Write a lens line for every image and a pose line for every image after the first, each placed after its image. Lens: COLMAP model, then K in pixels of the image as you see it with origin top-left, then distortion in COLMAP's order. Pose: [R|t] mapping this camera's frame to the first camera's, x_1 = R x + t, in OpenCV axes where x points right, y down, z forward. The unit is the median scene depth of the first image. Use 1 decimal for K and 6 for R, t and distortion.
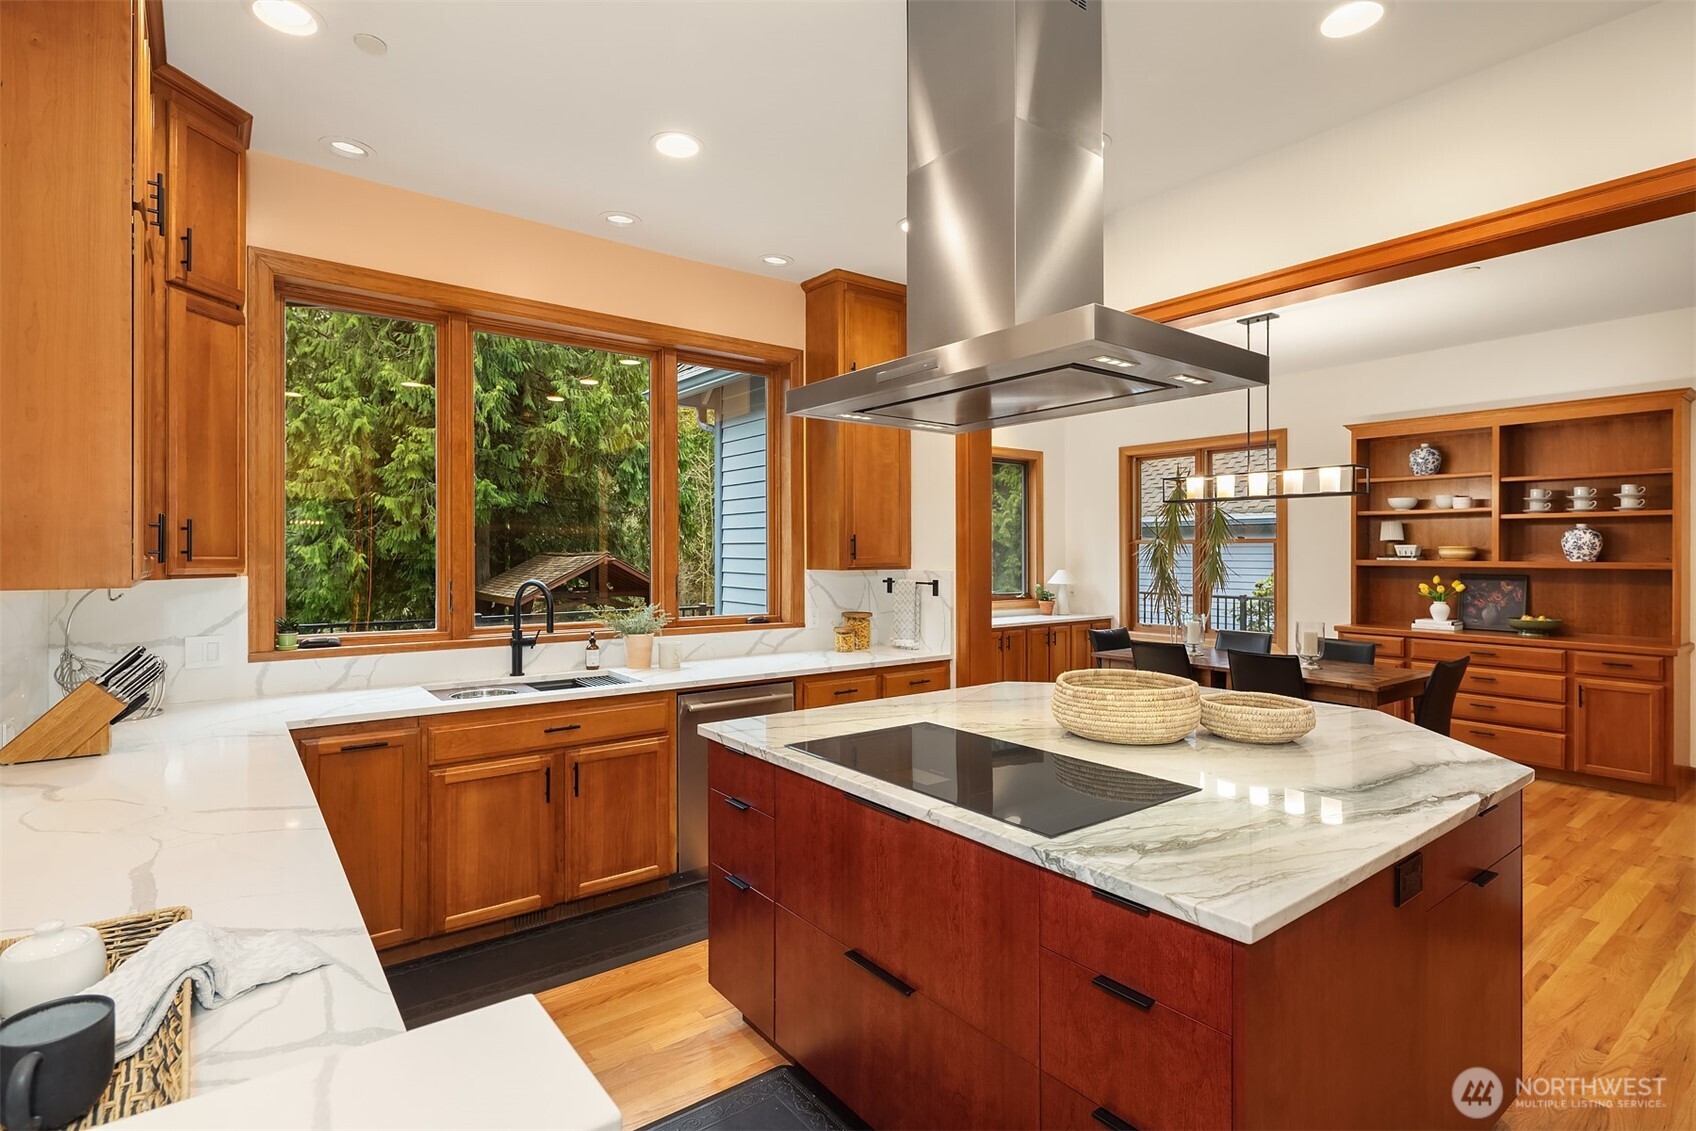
lens RADIAL K [[828.7, 0, 856.4], [0, 828.7, 555.8], [0, 0, 1]] dist [0.001333, 0.000060]
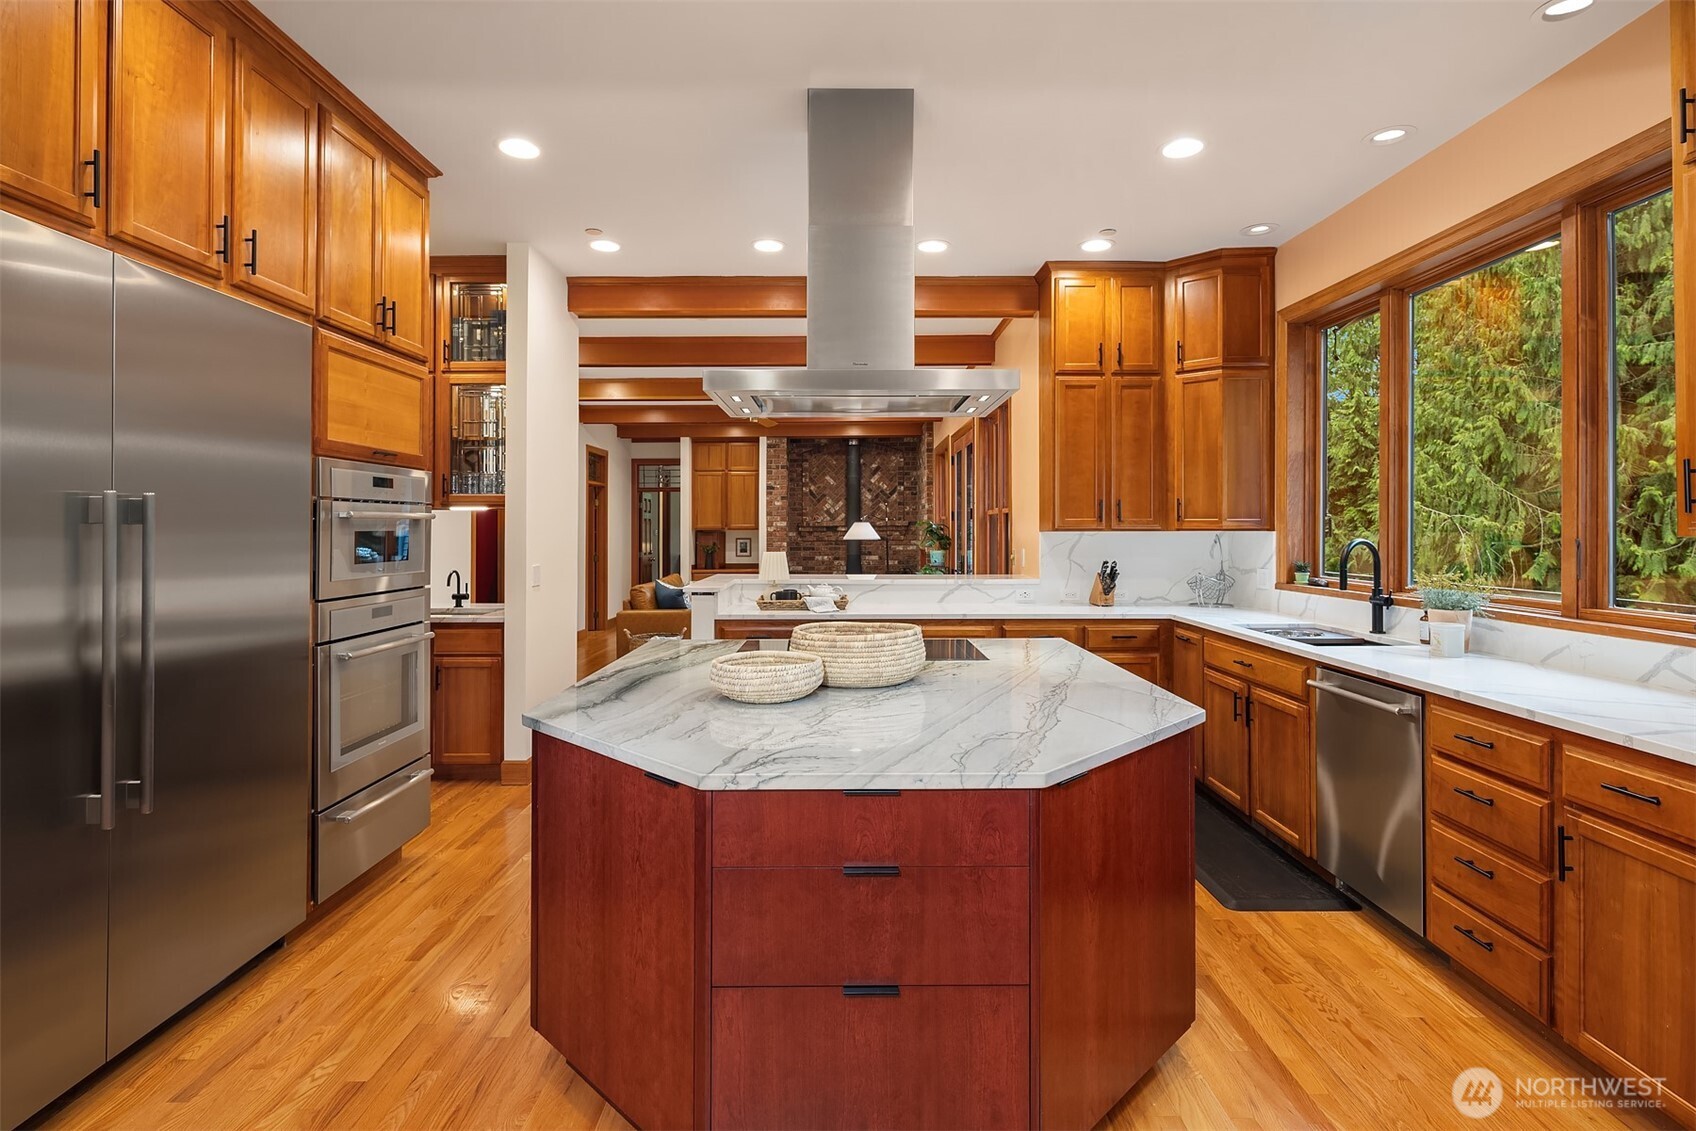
lens RADIAL K [[823.6, 0, 856.4], [0, 823.6, 523.1], [0, 0, 1]] dist [0.010888, -0.000387]
pose [[-0.602708, -0.004921, -0.797947, 0.889541], [0.002446, 0.999965, -0.008014, 0.018128], [0.797958, -0.006782, -0.602675, 1.251459]]
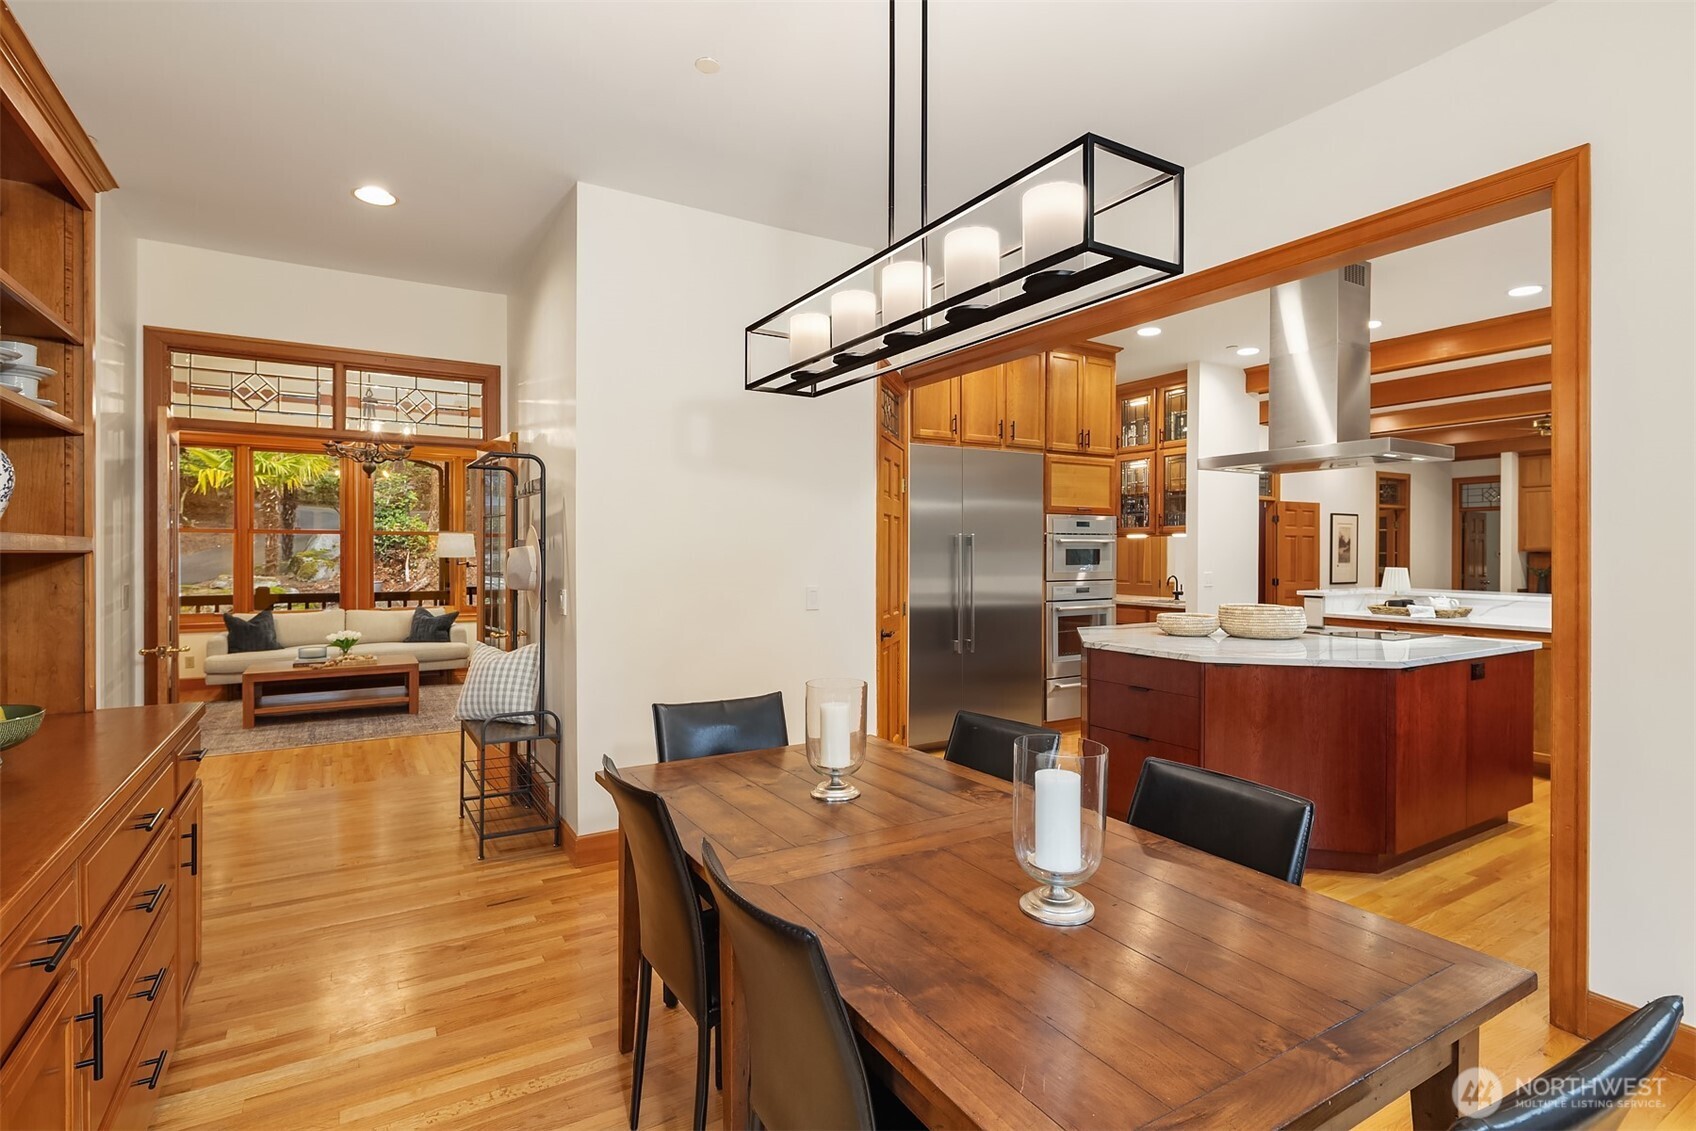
lens RADIAL K [[828.7, 0, 856.4], [0, 828.7, 555.8], [0, 0, 1]] dist [0.001333, 0.000060]
pose [[-0.994576, -0.001405, 0.104000, 0.766290], [-0.001051, 0.999993, 0.003454, 0.027892], [-0.104004, 0.003325, -0.994571, 2.190397]]
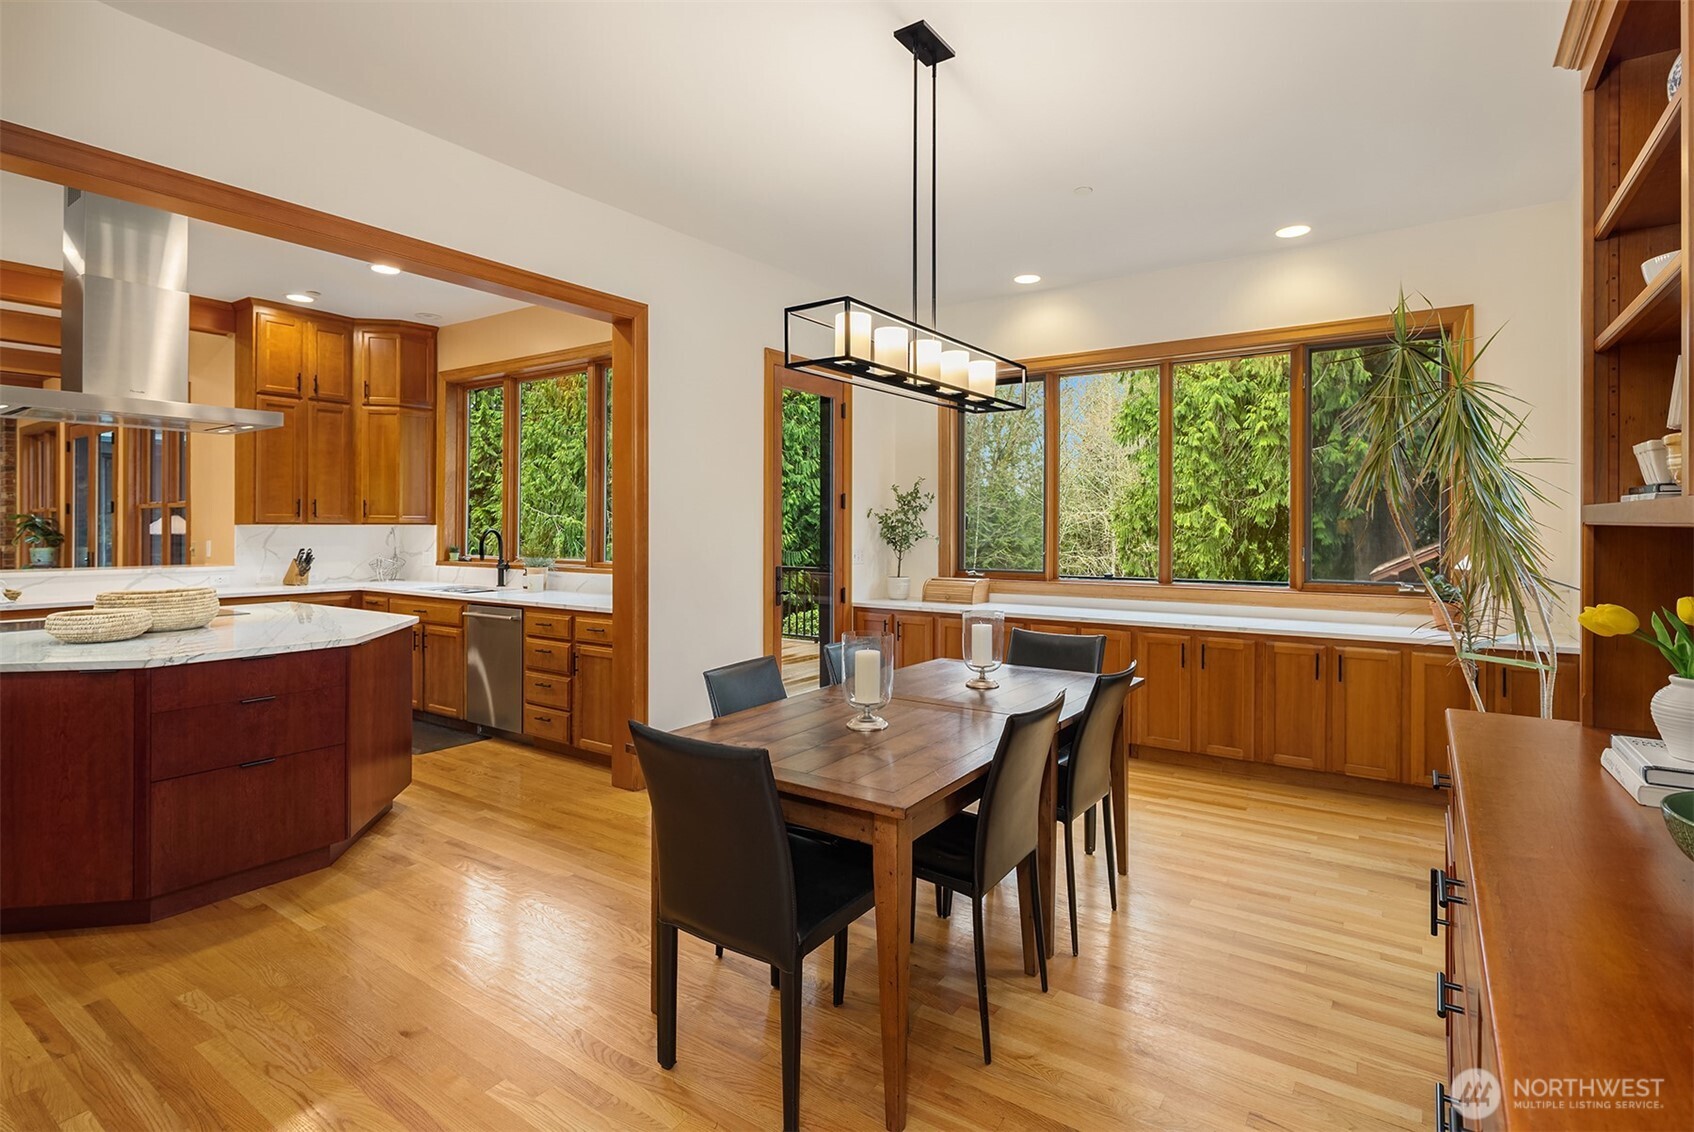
lens RADIAL K [[827.5, 0, 844.8], [0, 827.5, 525.6], [0, 0, 1]] dist [-0.002928, -0.000723]
pose [[0.306862, -0.001248, -0.951753, 1.583968], [0.000311, 0.999999, -0.001211, 0.027238], [0.951754, 0.000075, 0.306862, 1.304218]]
